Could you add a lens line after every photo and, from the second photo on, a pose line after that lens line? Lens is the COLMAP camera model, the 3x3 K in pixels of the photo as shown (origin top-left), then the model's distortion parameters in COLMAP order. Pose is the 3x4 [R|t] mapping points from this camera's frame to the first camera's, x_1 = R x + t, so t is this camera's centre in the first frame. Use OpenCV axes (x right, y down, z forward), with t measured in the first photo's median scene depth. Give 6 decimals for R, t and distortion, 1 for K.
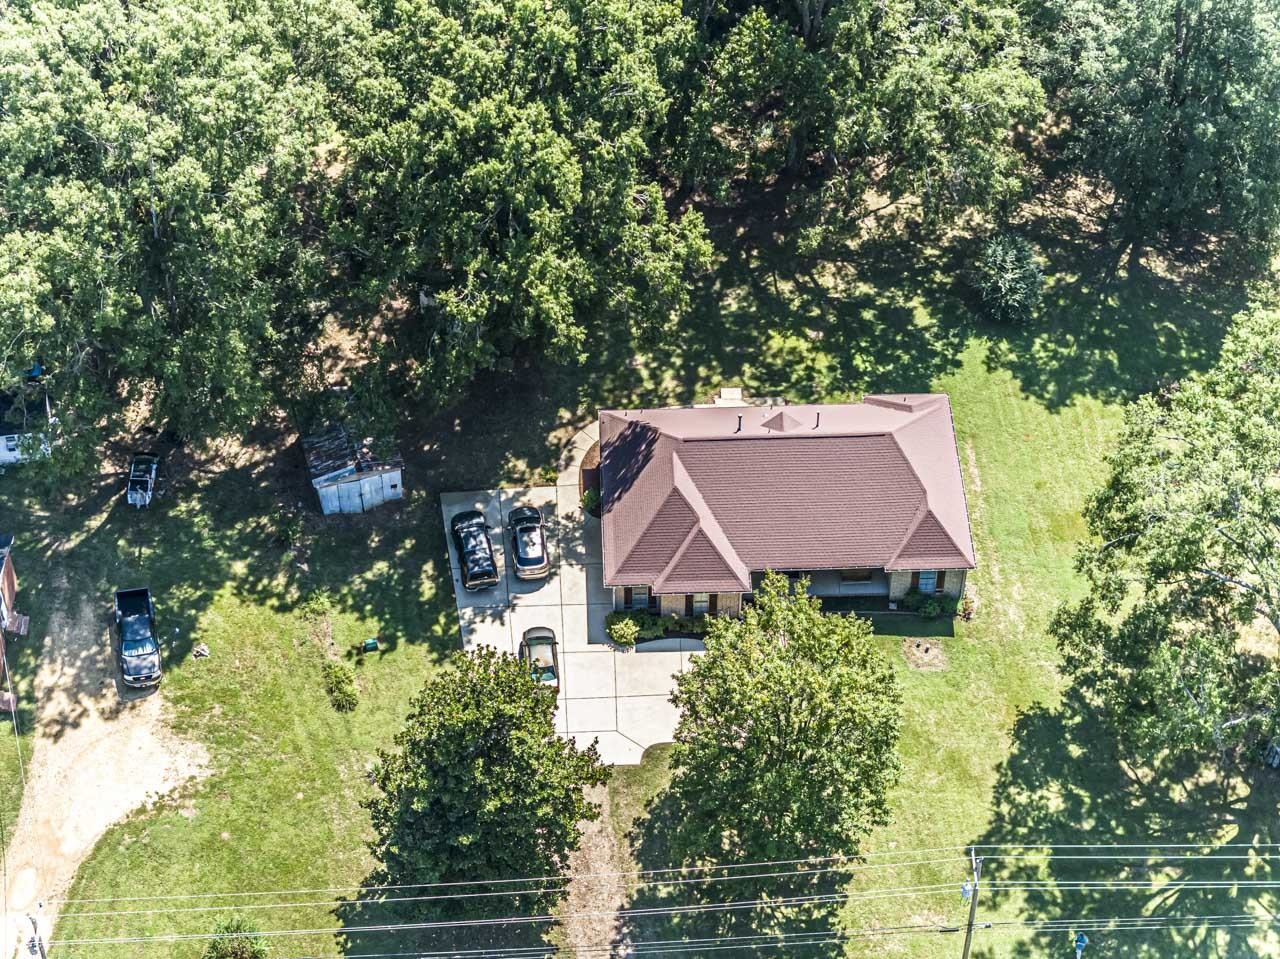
lens RADIAL K [[2561.7, 0, 628.4], [0, 2561.7, 509.1], [0, 0, 1]] dist [-0.068857, 0.000000]
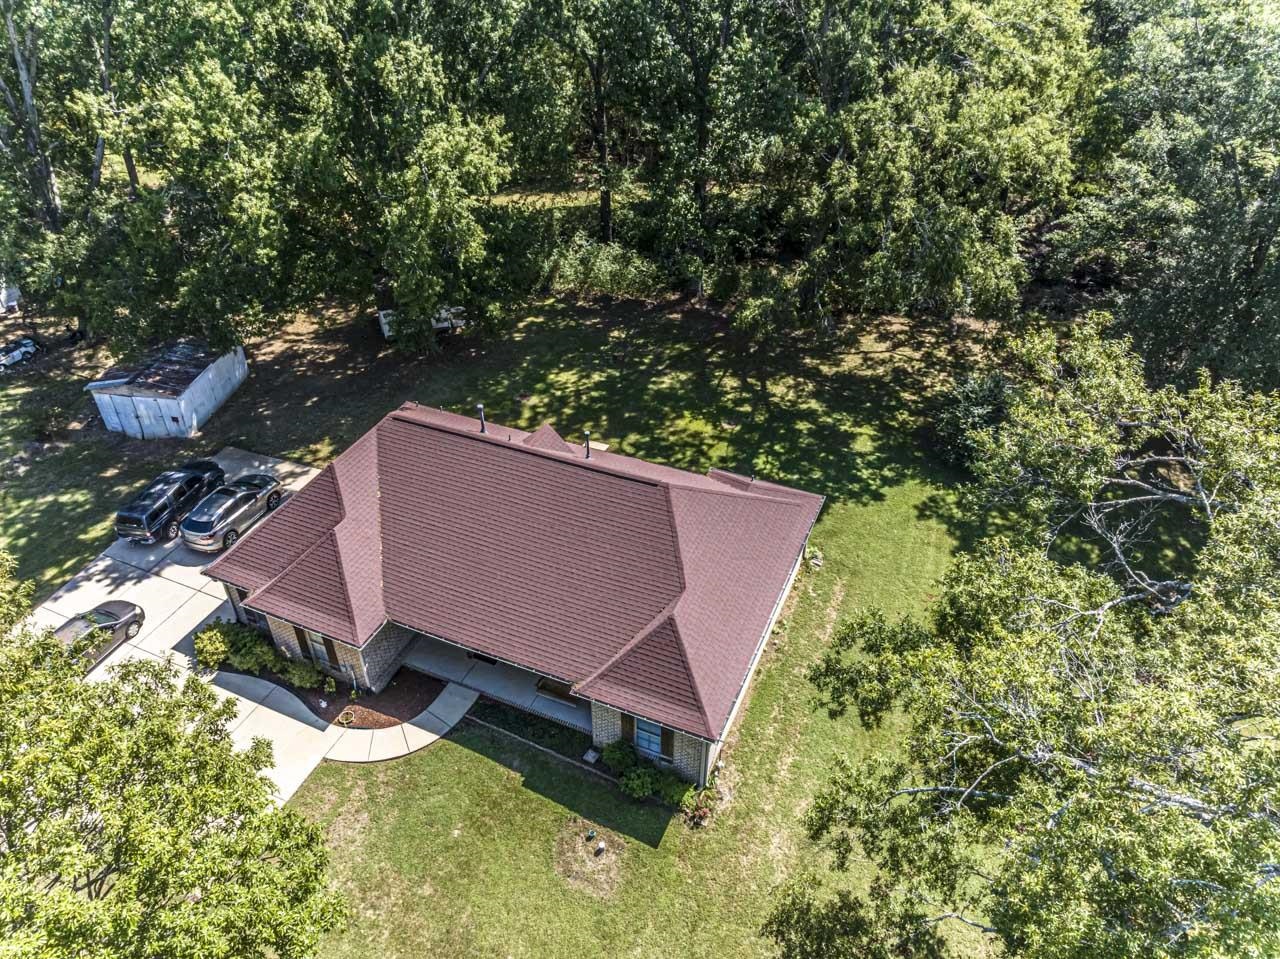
lens RADIAL K [[906.1, 0, 638.0], [0, 906.1, 479.8], [0, 0, 1]] dist [-0.050275, 0.019518]
pose [[0.903419, 0.254689, -0.344916, 0.173020], [-0.318241, 0.937412, -0.141358, 0.002180], [0.287326, 0.237472, 0.927928, 0.794702]]
